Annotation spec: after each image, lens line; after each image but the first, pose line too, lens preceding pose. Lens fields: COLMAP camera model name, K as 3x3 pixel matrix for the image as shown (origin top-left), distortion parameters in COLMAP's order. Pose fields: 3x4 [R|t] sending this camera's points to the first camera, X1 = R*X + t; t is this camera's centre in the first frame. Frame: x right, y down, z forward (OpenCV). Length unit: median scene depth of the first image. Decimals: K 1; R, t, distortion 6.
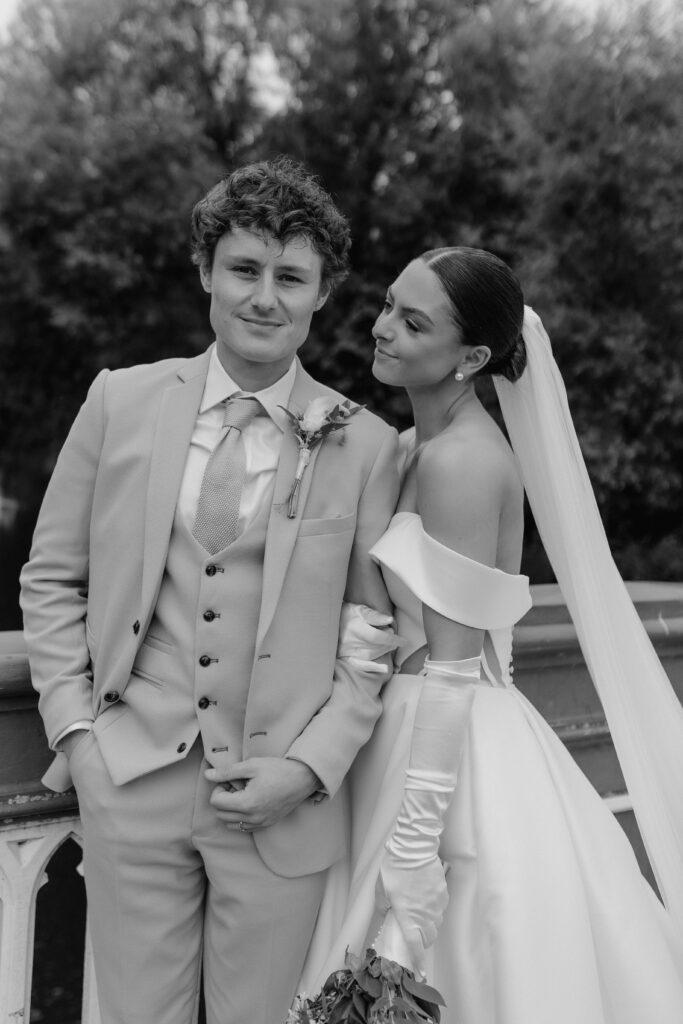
lens RADIAL K [[1026.6, 0, 341.5], [0, 1026.6, 512.0], [0, 0, 1]] dist [0.001100, -0.020329]
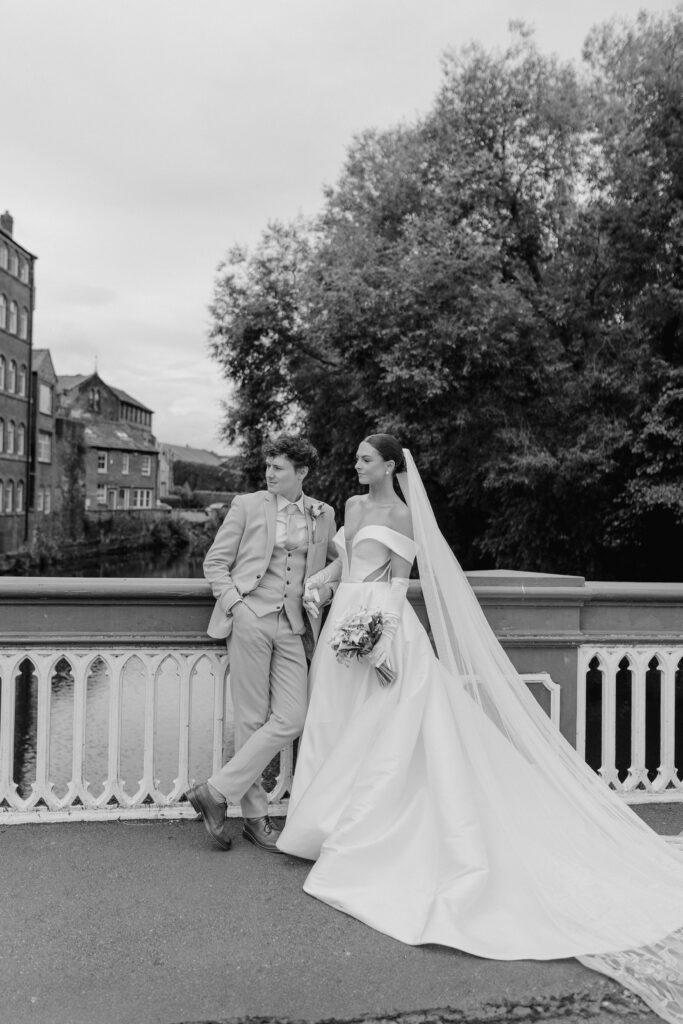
lens RADIAL K [[1026.6, 0, 341.5], [0, 1026.6, 512.0], [0, 0, 1]] dist [0.001100, -0.020329]
pose [[0.943497, -0.054119, -0.326932, 0.052808], [0.024625, 0.995297, -0.093691, 0.011300], [0.330465, 0.080346, 0.940392, -0.084641]]
